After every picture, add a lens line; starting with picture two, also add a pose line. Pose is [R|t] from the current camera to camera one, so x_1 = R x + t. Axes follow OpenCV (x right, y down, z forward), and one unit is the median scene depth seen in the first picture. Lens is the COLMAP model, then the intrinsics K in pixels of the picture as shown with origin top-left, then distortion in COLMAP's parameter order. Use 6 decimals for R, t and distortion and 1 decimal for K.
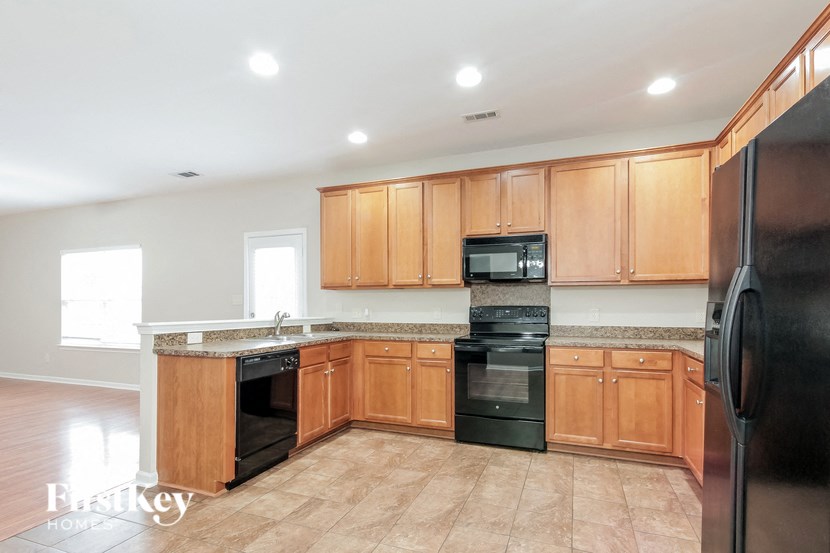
lens RADIAL K [[418.0, 0, 415.0], [0, 418.0, 303.6], [0, 0, 1]] dist [0.003202, 0.000304]
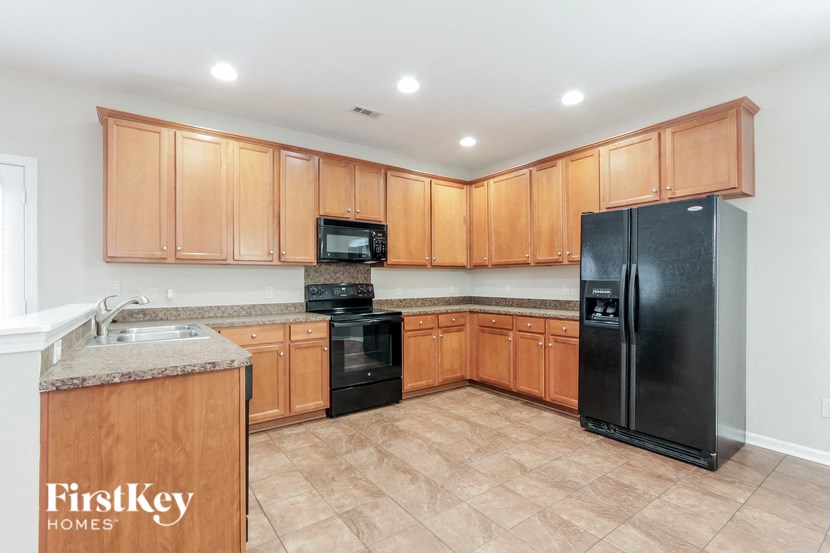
lens RADIAL K [[382.1, 0, 413.3], [0, 382.1, 279.0], [0, 0, 1]] dist [-0.003746, -0.000333]
pose [[0.546213, 0.003013, 0.837641, -0.621444], [0.004064, 0.999972, -0.006247, -0.000291], [-0.837637, 0.006816, 0.546185, 0.354395]]
